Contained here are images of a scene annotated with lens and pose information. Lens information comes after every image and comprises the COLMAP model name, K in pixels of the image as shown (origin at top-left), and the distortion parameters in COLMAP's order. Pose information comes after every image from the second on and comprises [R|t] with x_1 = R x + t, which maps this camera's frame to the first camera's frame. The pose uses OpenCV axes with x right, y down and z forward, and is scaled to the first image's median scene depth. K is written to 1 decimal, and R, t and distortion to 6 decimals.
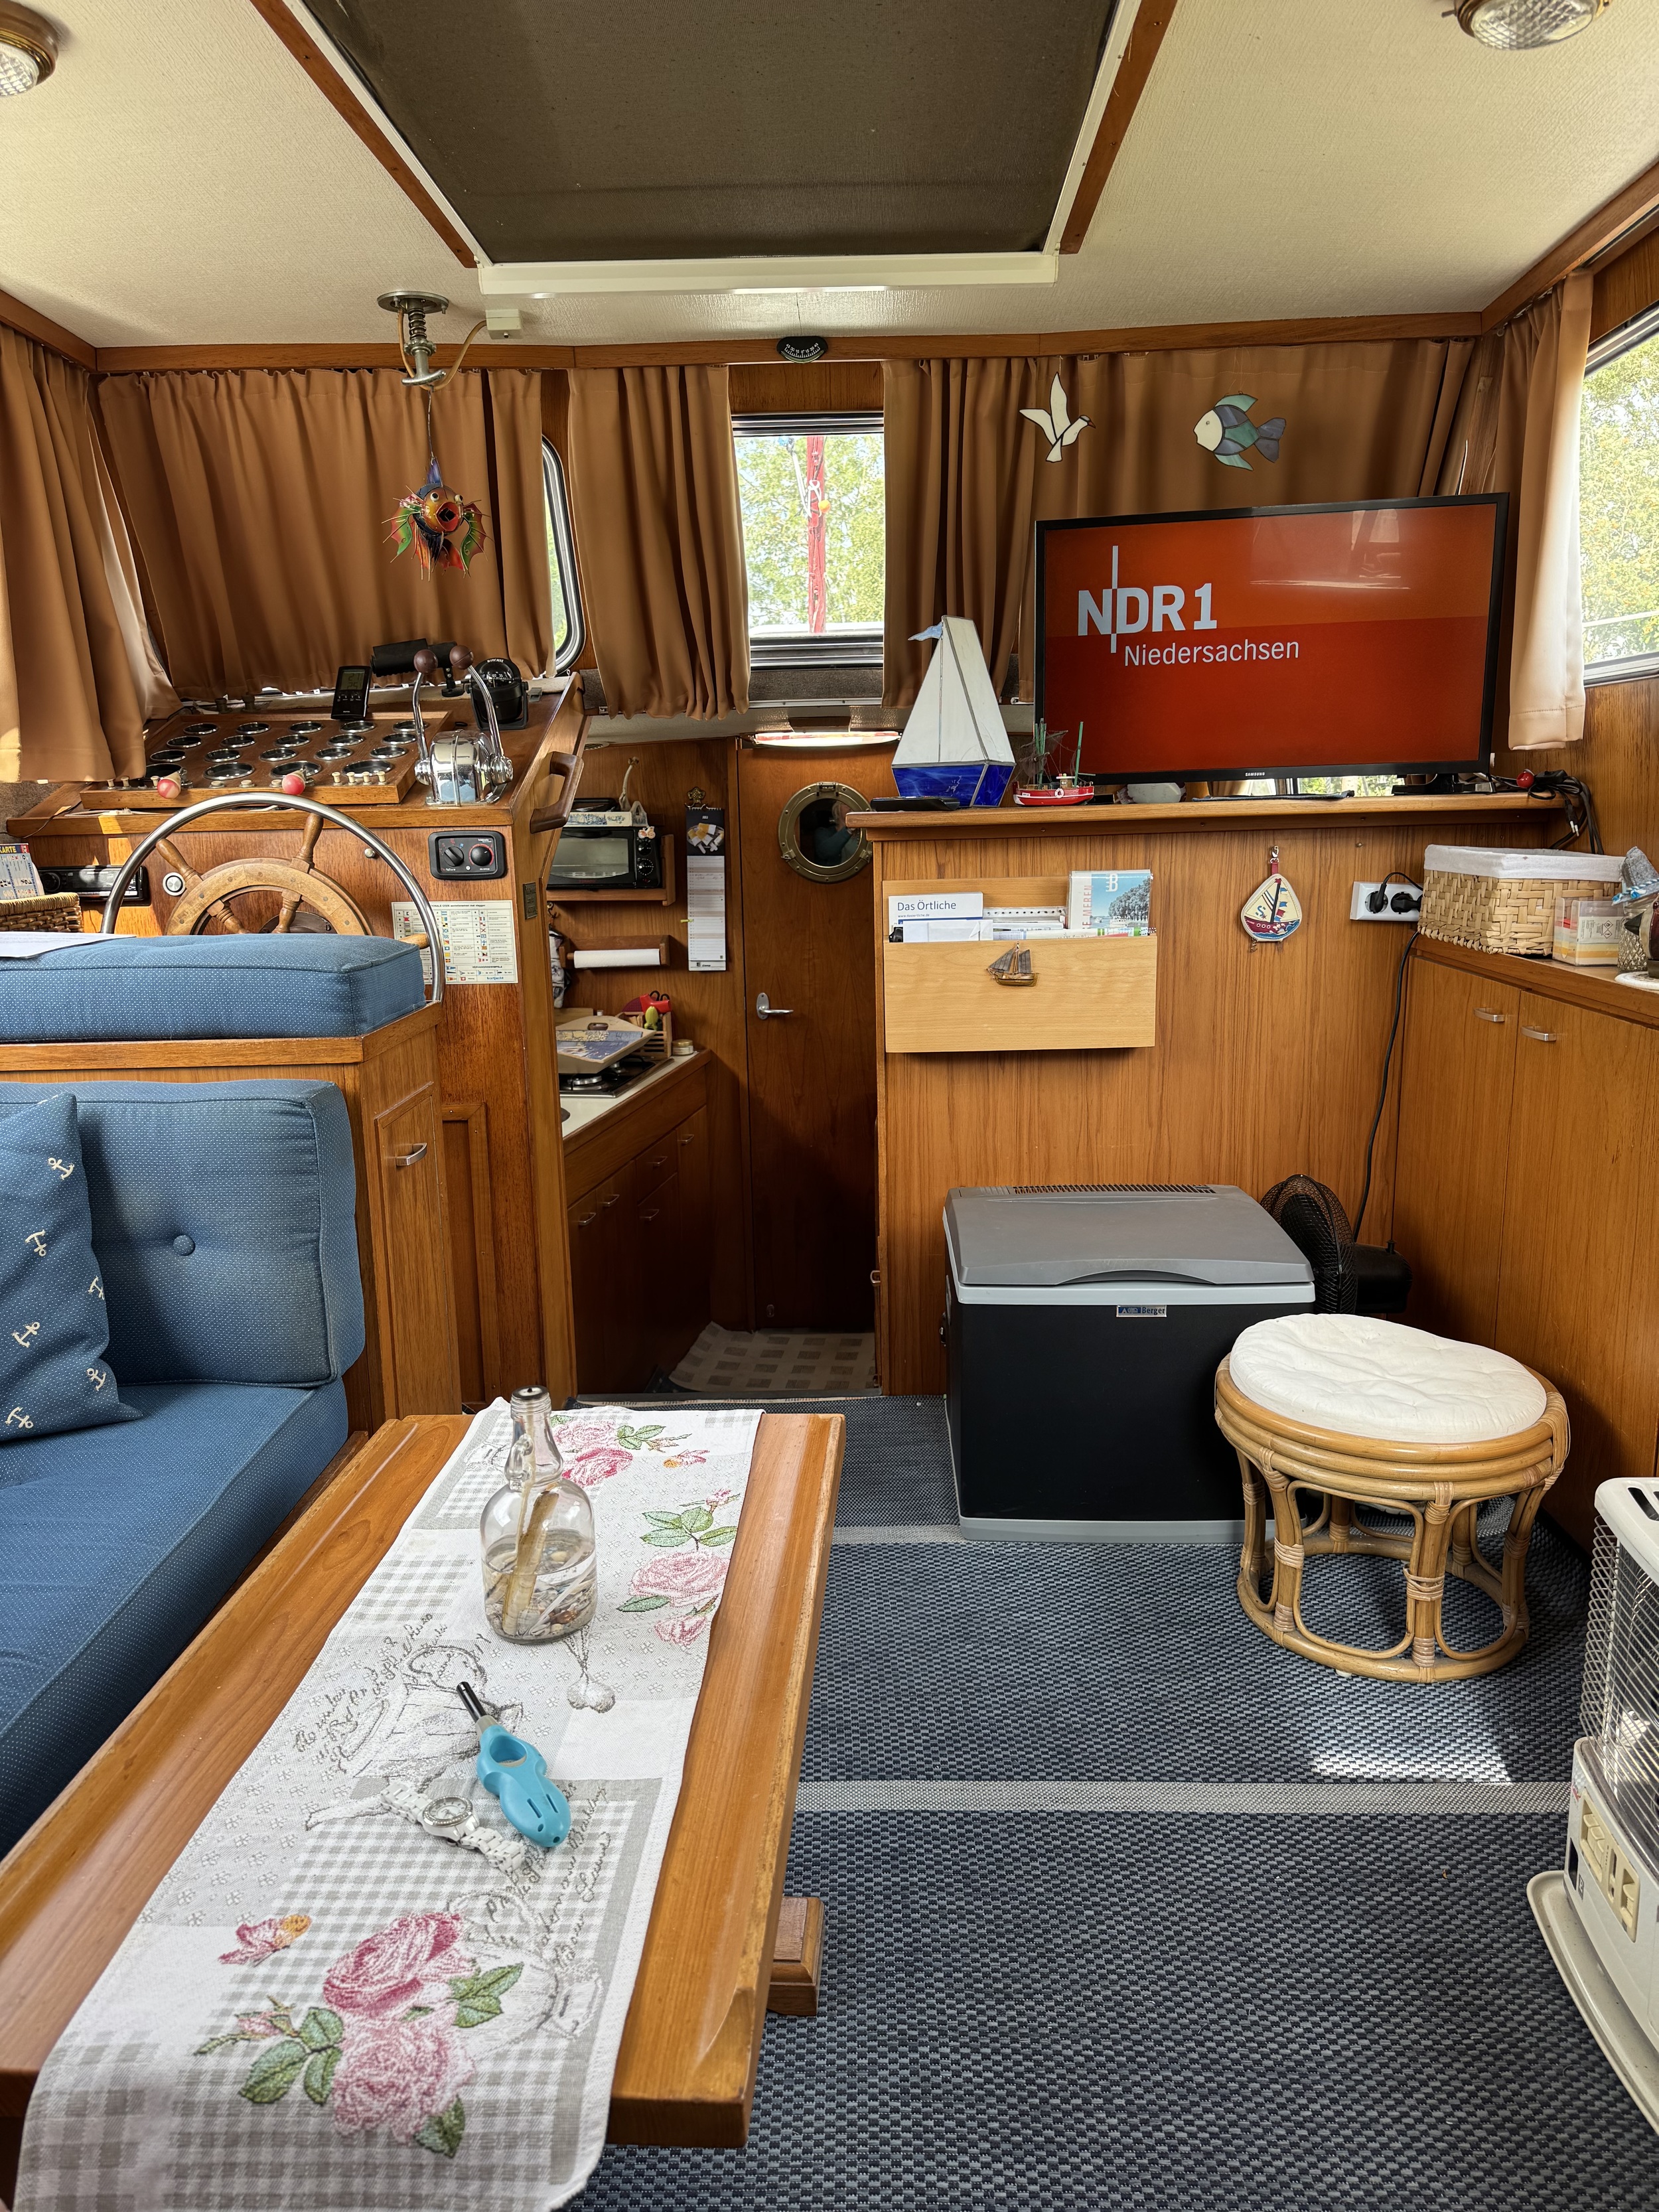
lens RADIAL K [[1557.1, 0, 829.1], [0, 1557.1, 1143.4], [0, 0, 1]] dist [0.059786, -0.076948]
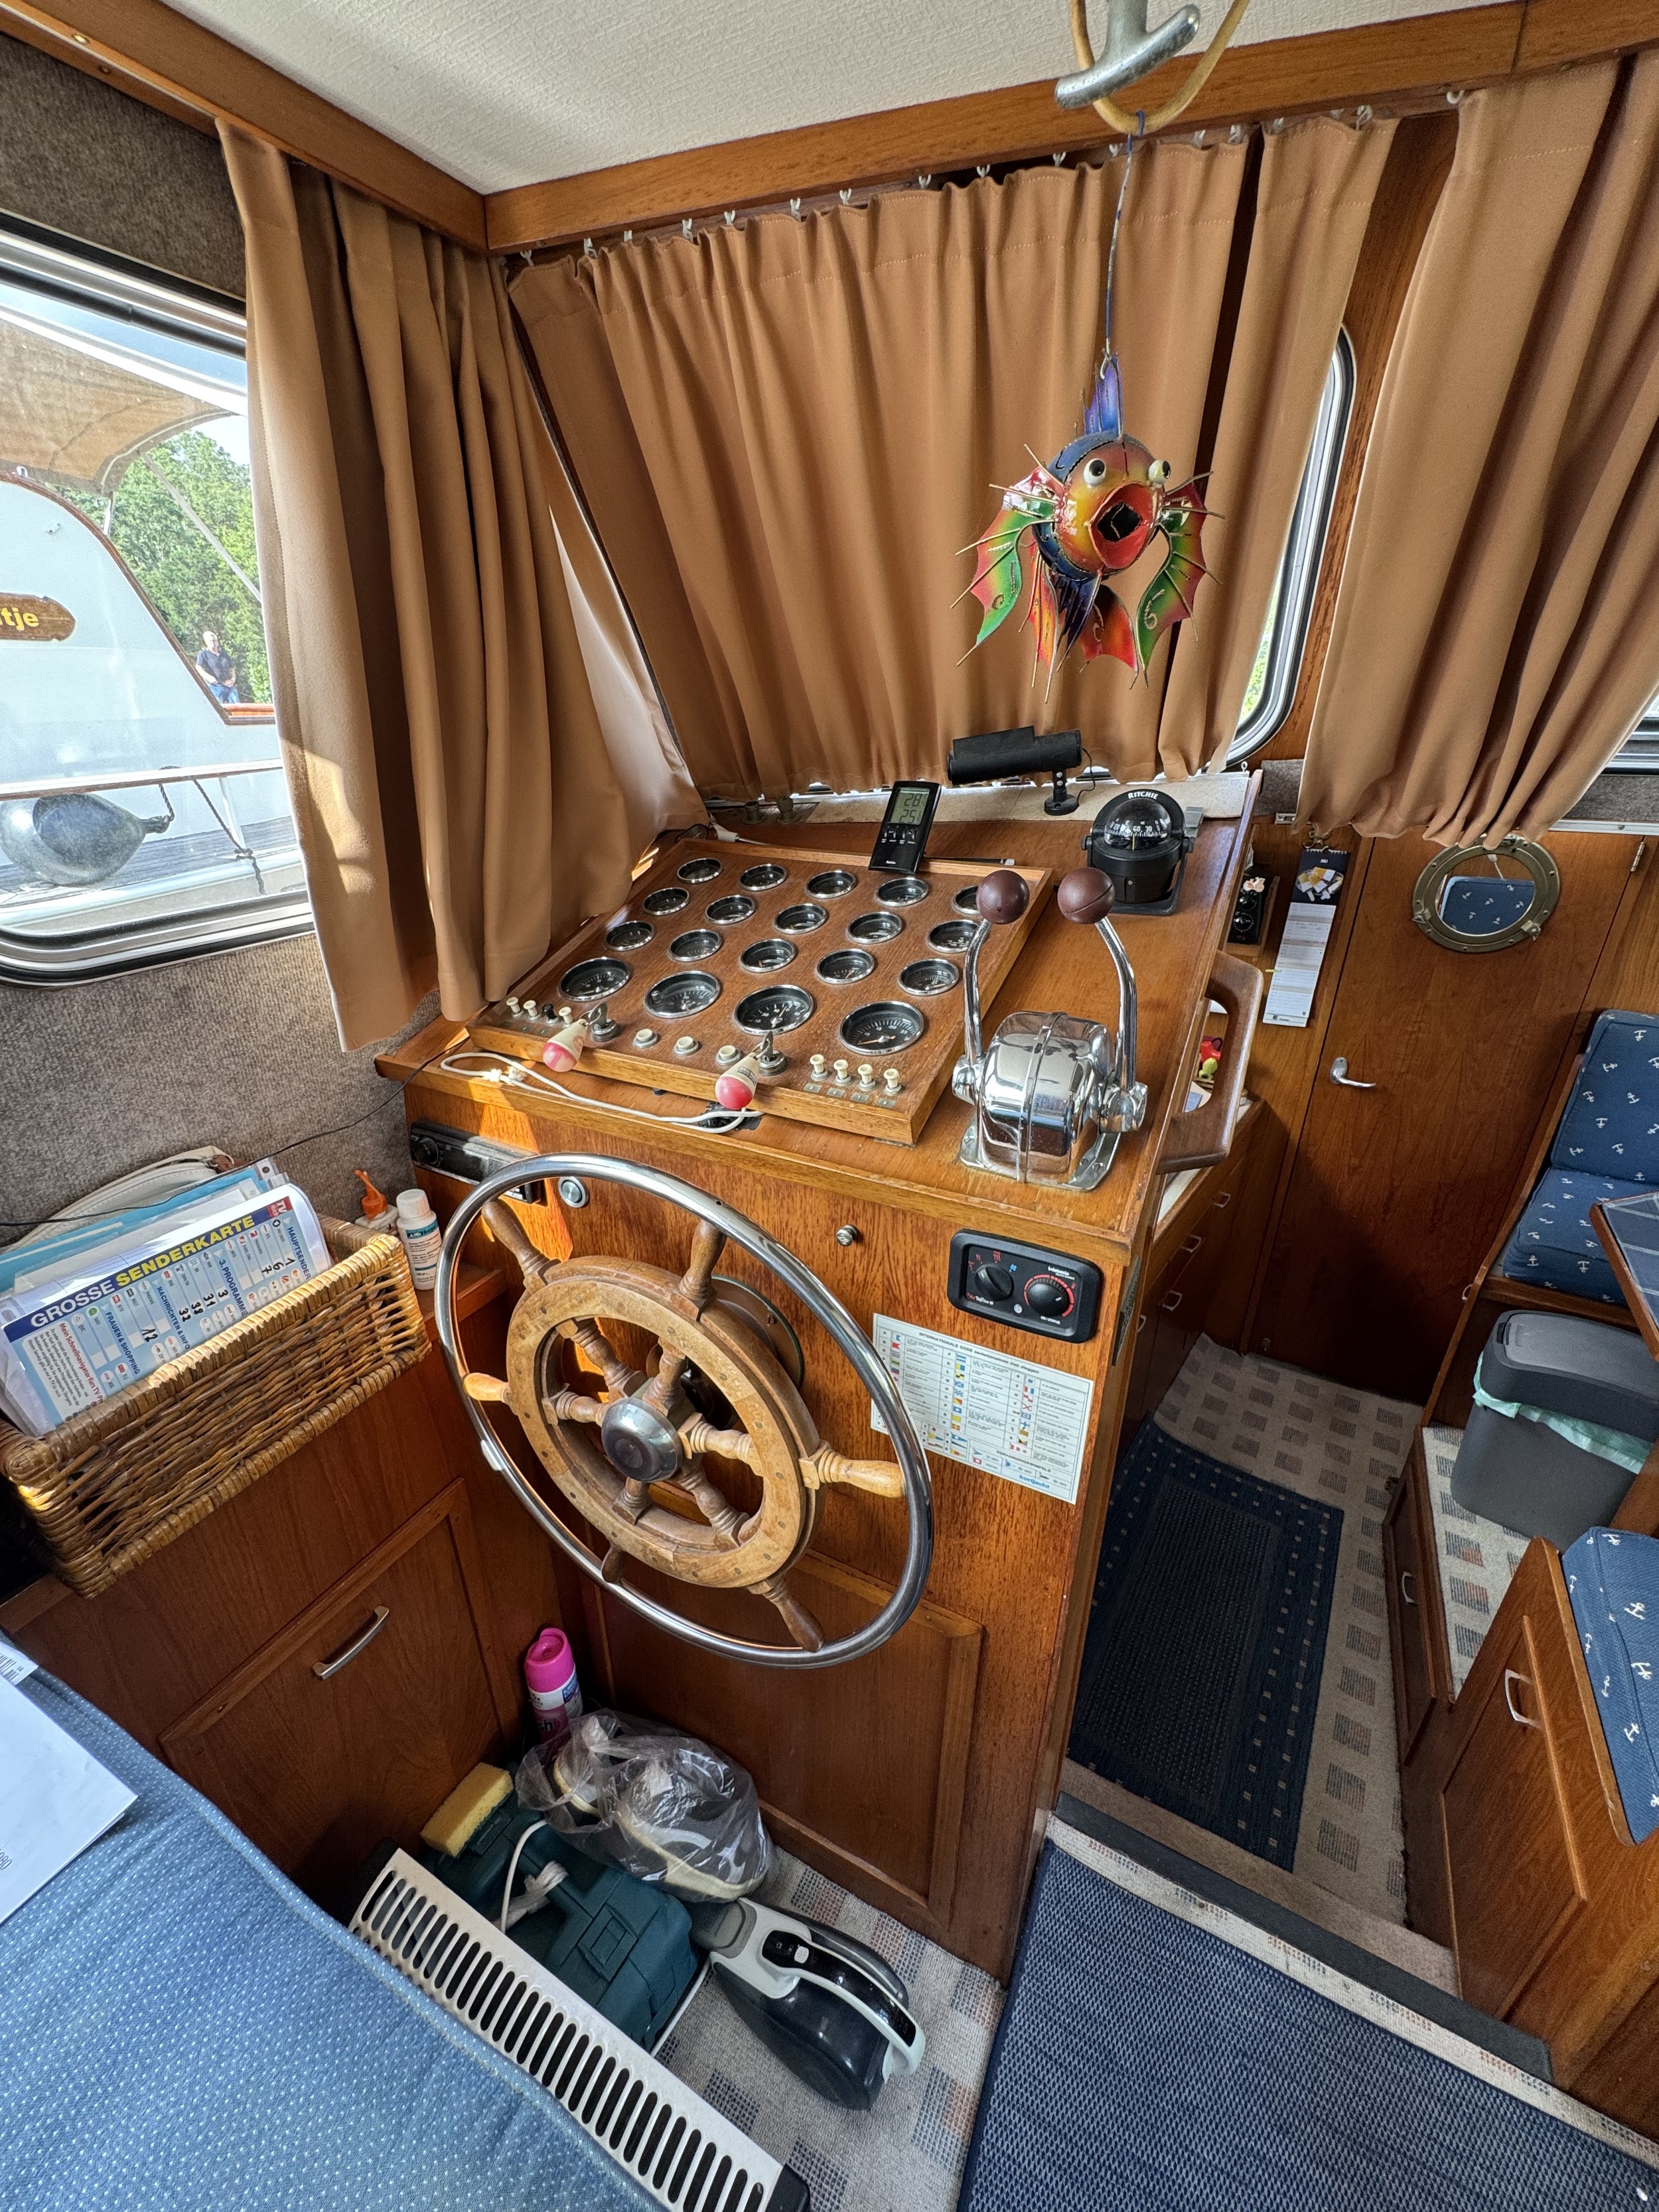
lens RADIAL K [[888.8, 0, 829.3], [0, 888.8, 1105.8], [0, 0, 1]] dist [-0.001731, 0.000397]
pose [[0.895259, 0.205717, -0.395210, -0.104430], [-0.113778, 0.963174, 0.243619, -0.167963], [0.430773, -0.173136, 0.885697, 0.411130]]
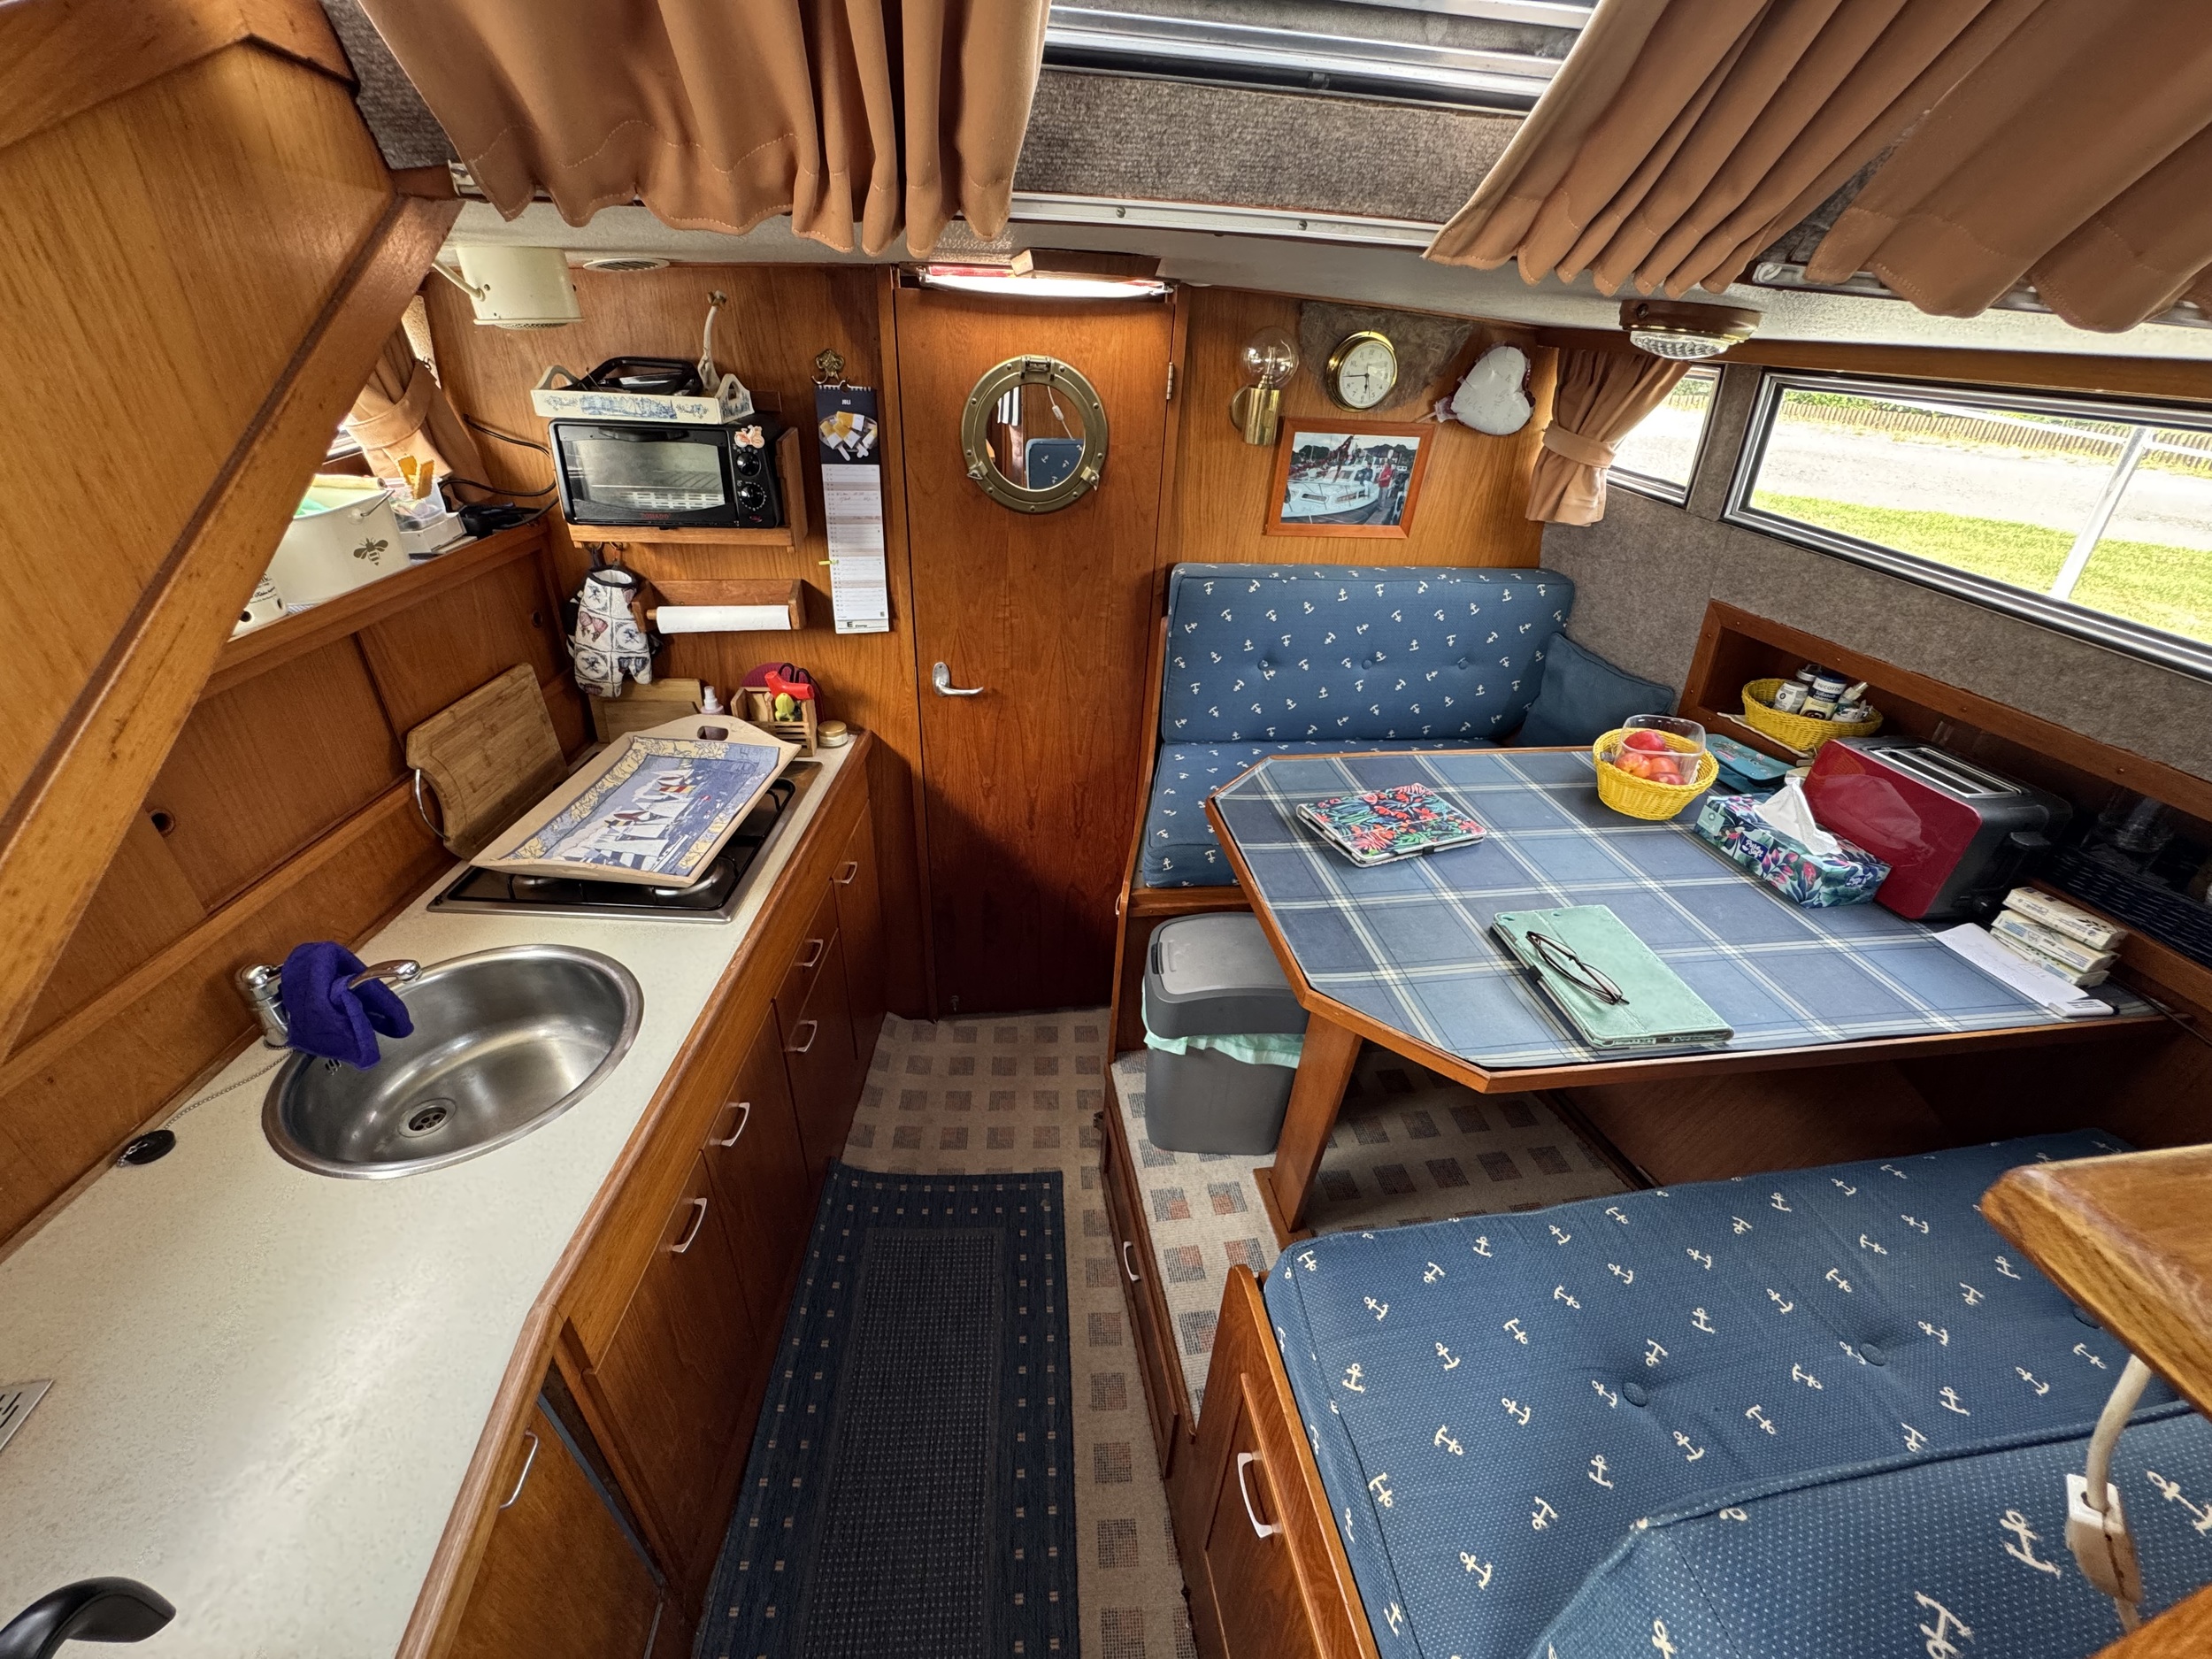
lens RADIAL K [[888.9, 0, 1103.0], [0, 888.9, 833.3], [0, 0, 1]] dist [-0.001731, 0.000397]
pose [[0.981040, -0.034842, 0.190648, -0.051909], [-0.028822, 0.946540, 0.321298, -0.162849], [-0.191650, -0.320701, 0.927589, 0.586262]]
